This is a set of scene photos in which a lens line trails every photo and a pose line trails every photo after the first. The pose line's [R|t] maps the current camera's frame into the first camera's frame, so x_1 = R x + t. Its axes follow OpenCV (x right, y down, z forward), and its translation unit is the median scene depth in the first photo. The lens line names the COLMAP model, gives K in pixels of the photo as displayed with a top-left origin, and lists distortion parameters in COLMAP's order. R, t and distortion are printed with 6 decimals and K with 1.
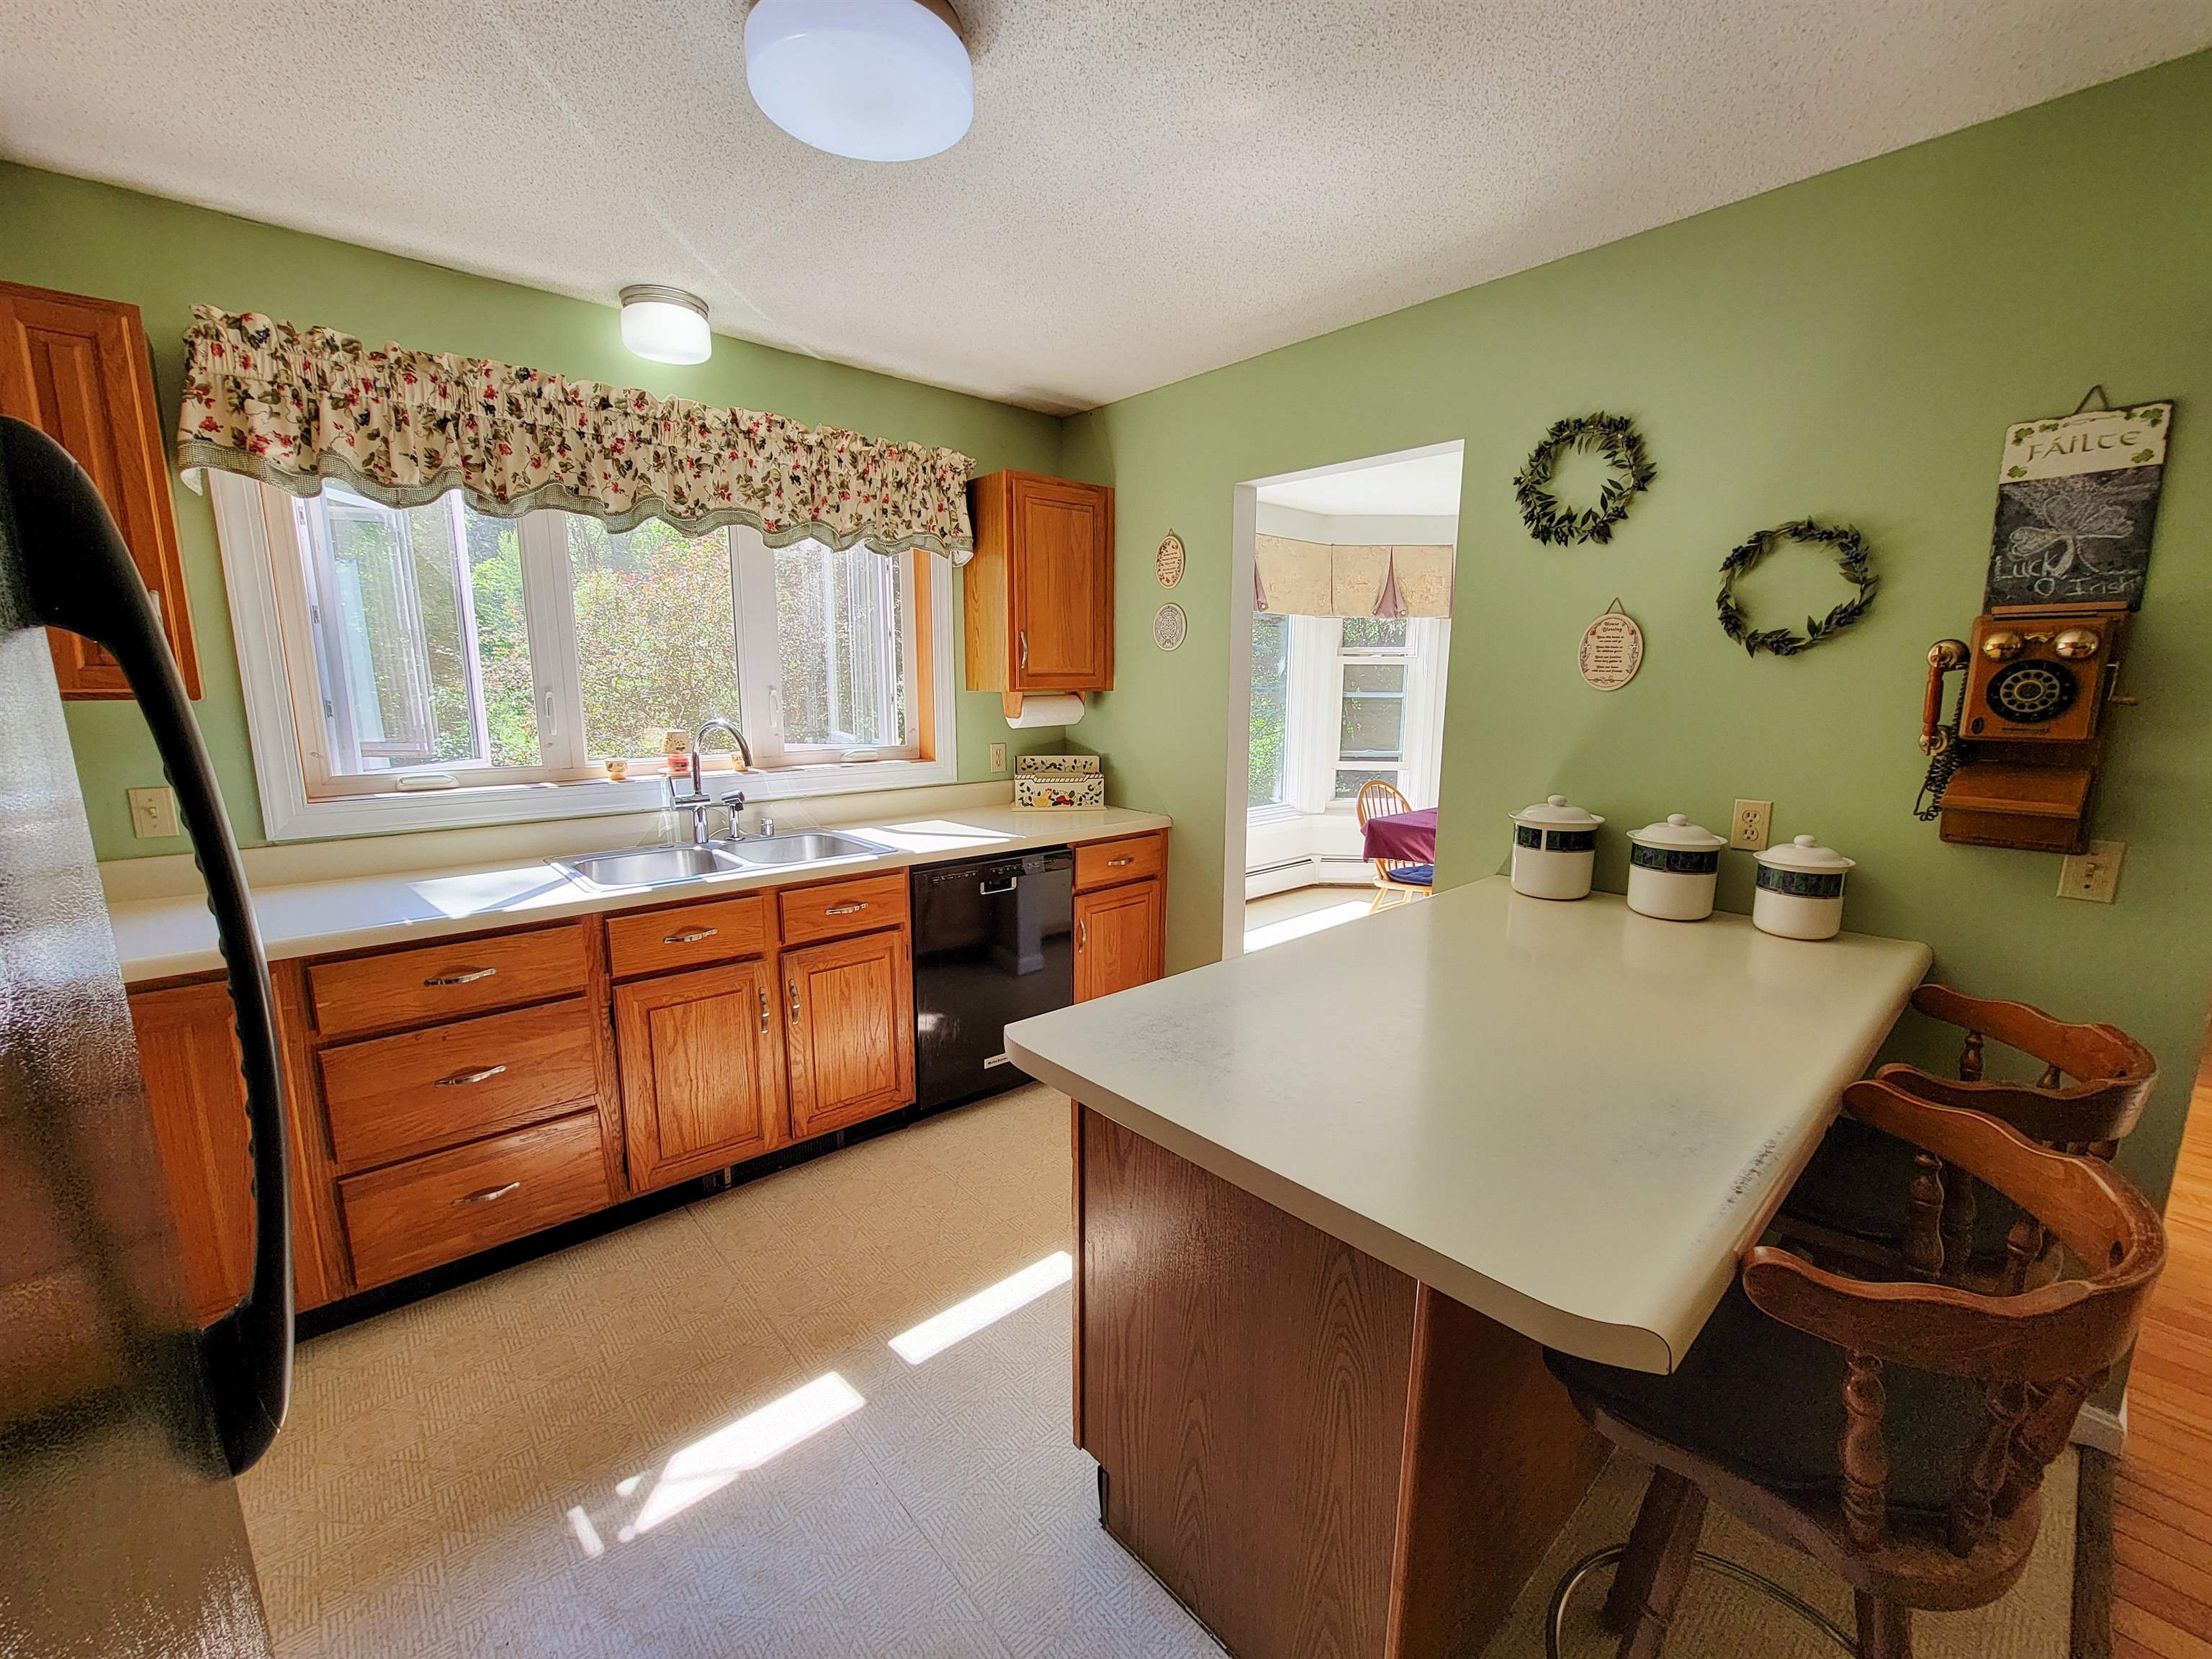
lens RADIAL K [[902.4, 0, 1117.5], [0, 902.4, 833.2], [0, 0, 1]] dist [-0.001784, 0.000337]
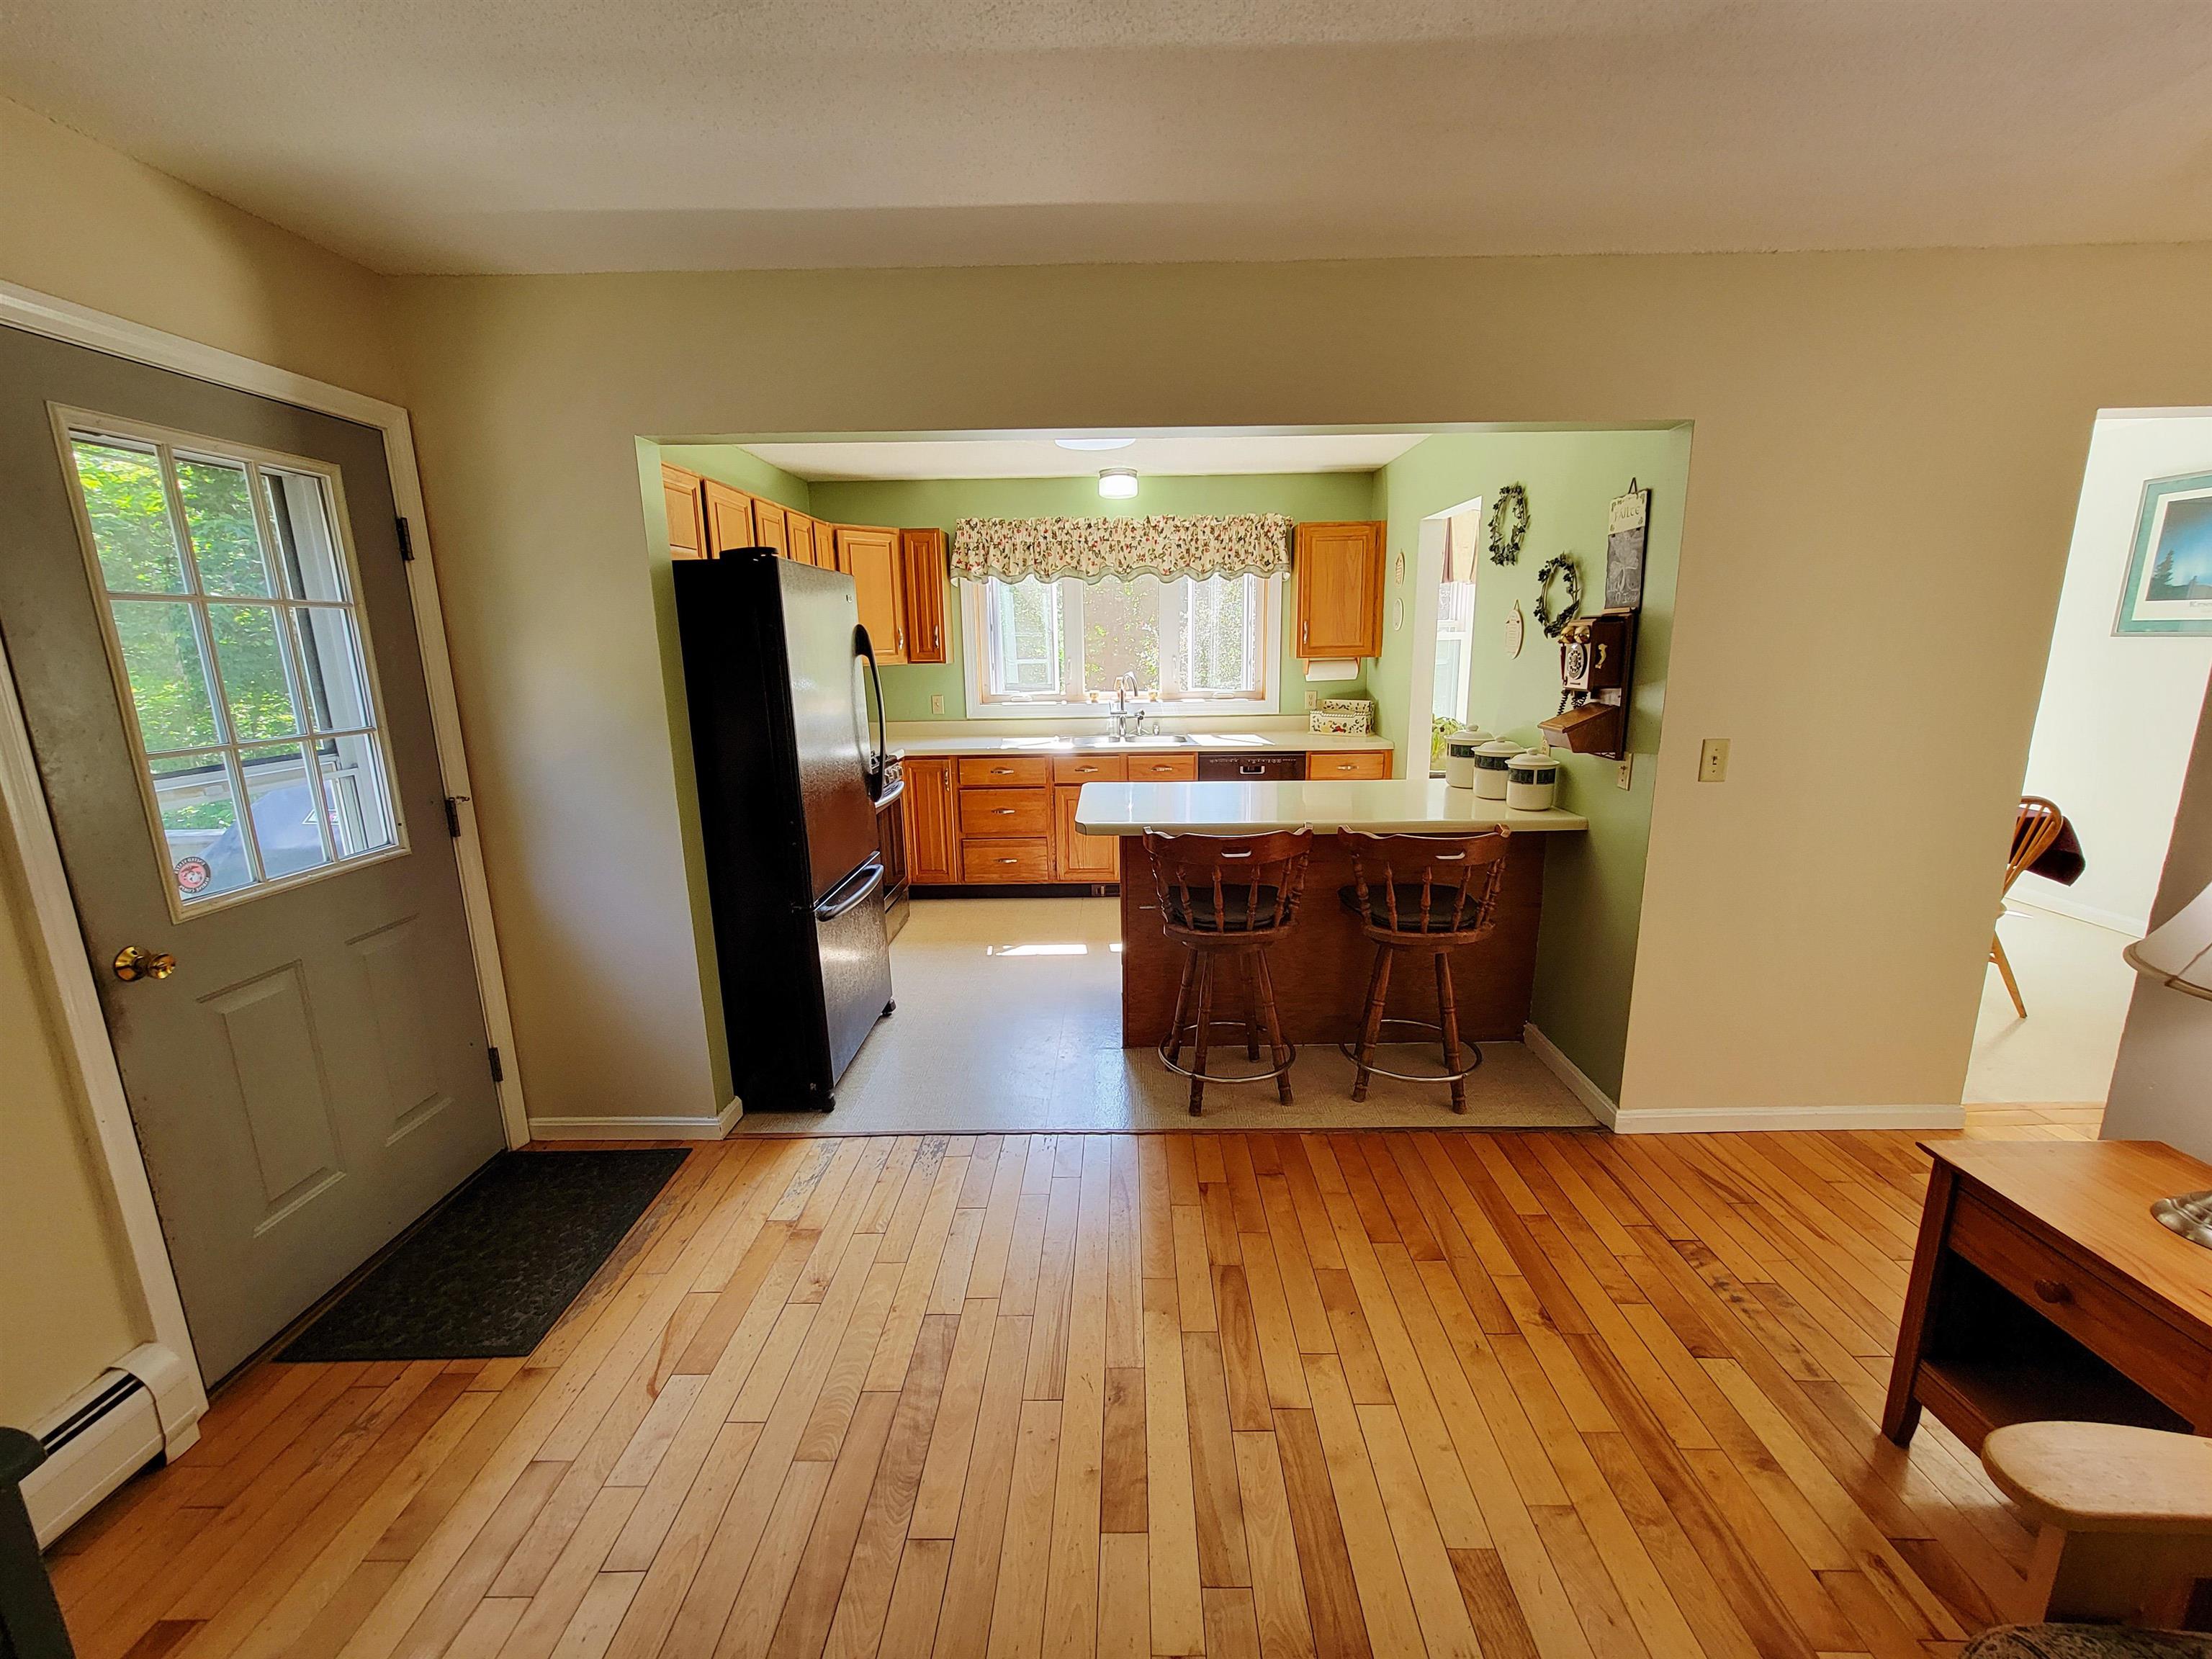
lens RADIAL K [[902.4, 0, 1117.3], [0, 902.4, 832.2], [0, 0, 1]] dist [-0.001784, 0.000337]
pose [[0.738726, 0.125502, -0.662219, 1.060923], [-0.096905, 0.992080, 0.079916, 0.078847], [0.667004, 0.005136, 0.745037, -0.599154]]
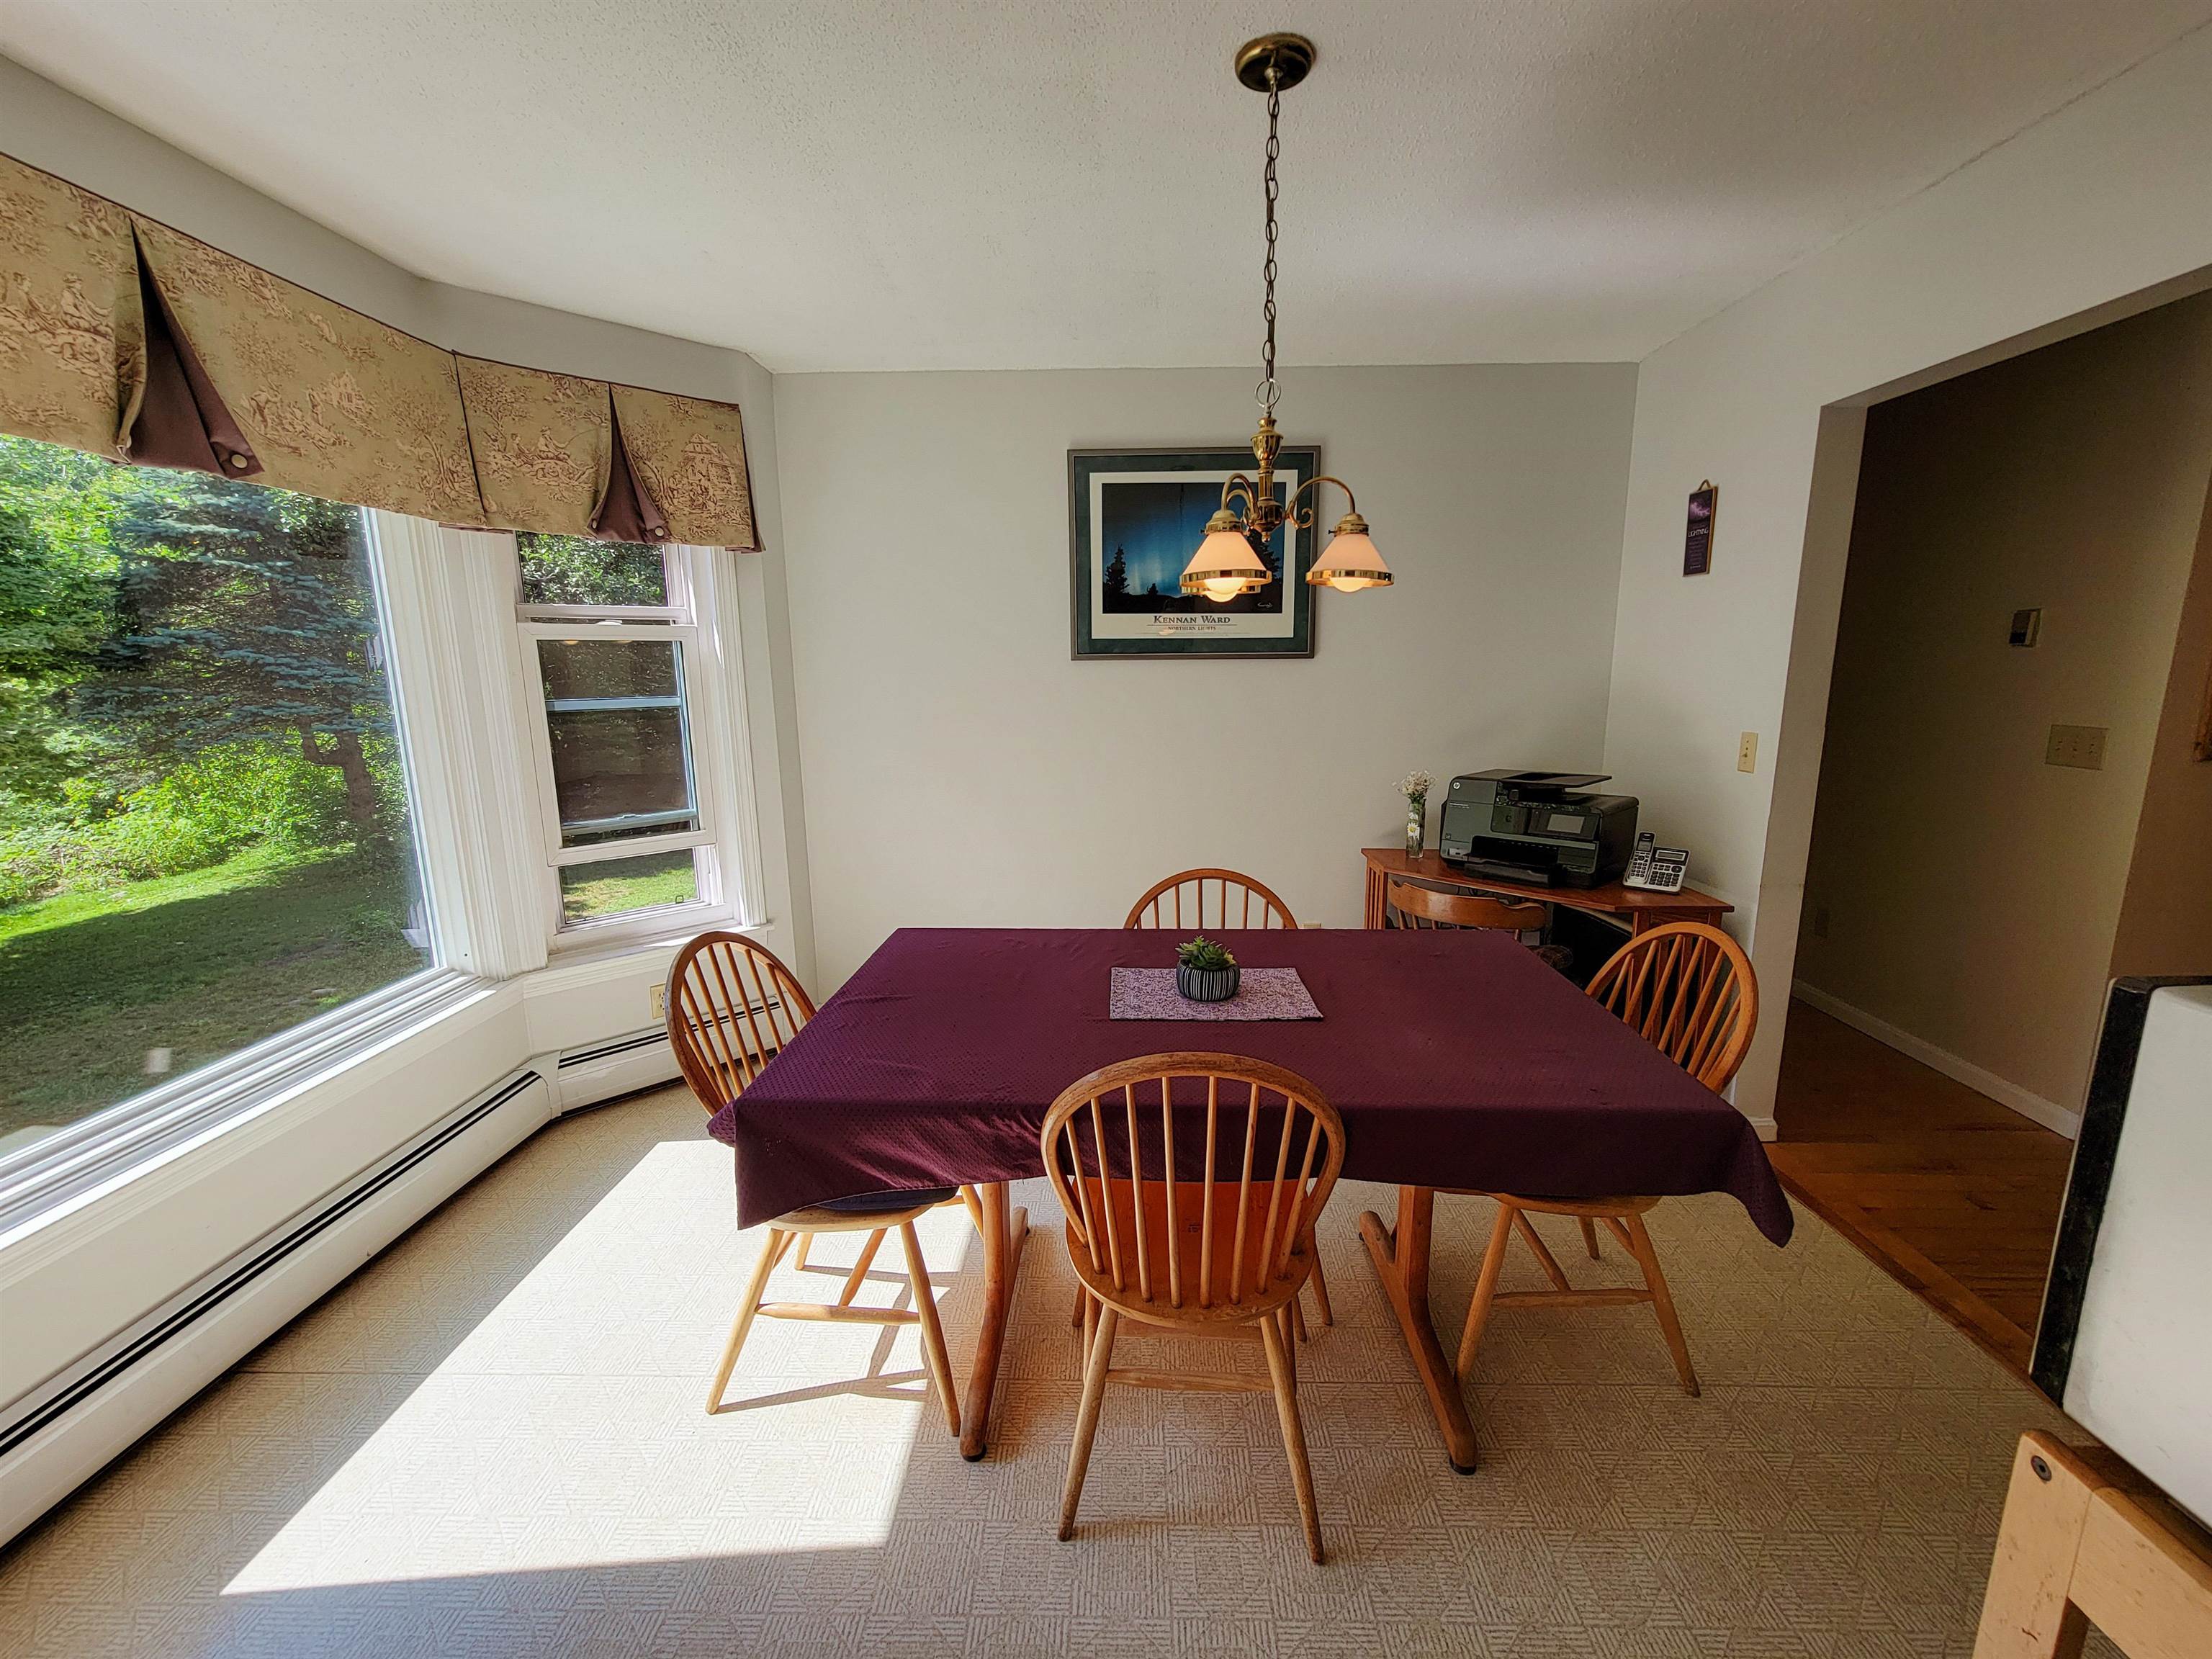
lens RADIAL K [[902.4, 0, 1114.7], [0, 902.4, 835.5], [0, 0, 1]] dist [-0.001784, 0.000337]
pose [[0.682233, -0.149882, 0.715607, 0.279314], [0.140564, 0.987392, 0.072798, -0.209161], [-0.717496, 0.050924, 0.694699, 1.226529]]
